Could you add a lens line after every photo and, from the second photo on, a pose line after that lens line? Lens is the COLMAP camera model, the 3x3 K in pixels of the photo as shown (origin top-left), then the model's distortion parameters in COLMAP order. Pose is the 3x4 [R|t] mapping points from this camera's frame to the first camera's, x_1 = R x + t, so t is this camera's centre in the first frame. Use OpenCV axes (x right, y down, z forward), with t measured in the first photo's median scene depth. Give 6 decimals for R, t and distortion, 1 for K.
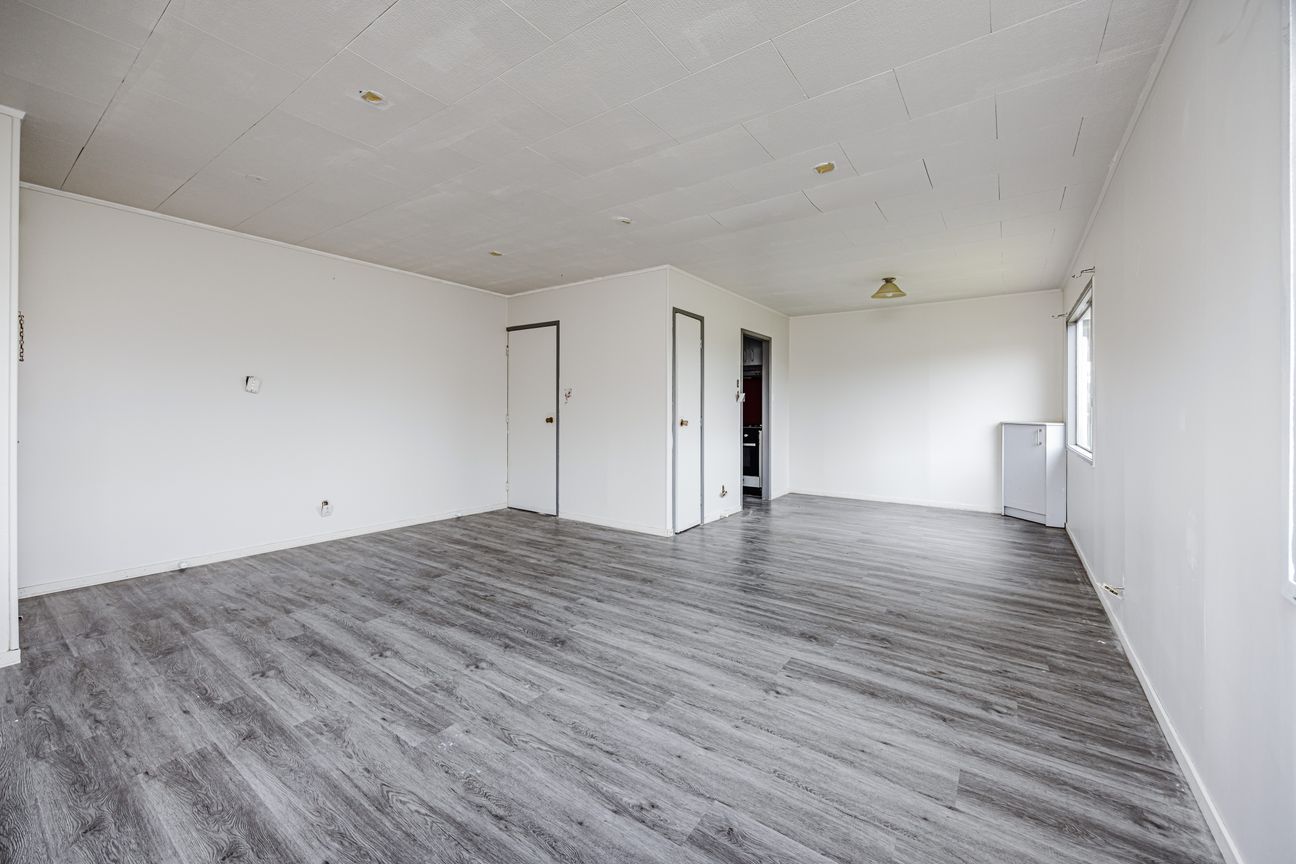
lens RADIAL K [[511.1, 0, 630.4], [0, 511.1, 392.3], [0, 0, 1]] dist [-0.001851, -0.000176]
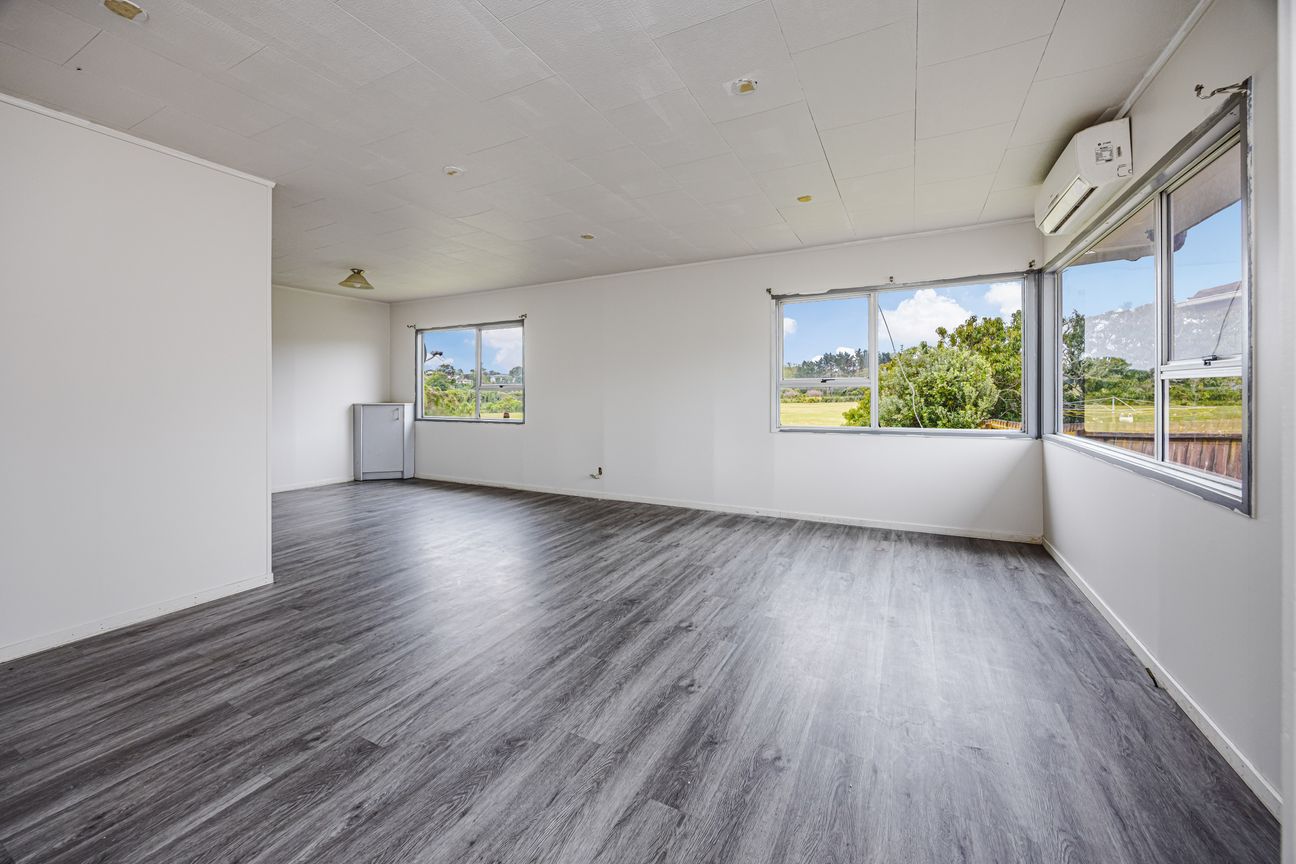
lens RADIAL K [[511.1, 0, 630.4], [0, 511.1, 392.3], [0, 0, 1]] dist [-0.001851, -0.000176]
pose [[-0.140885, -0.003629, 0.990019, -1.210544], [-0.029337, 0.999569, -0.000511, 0.025544], [-0.989591, -0.029116, -0.140930, 1.133231]]
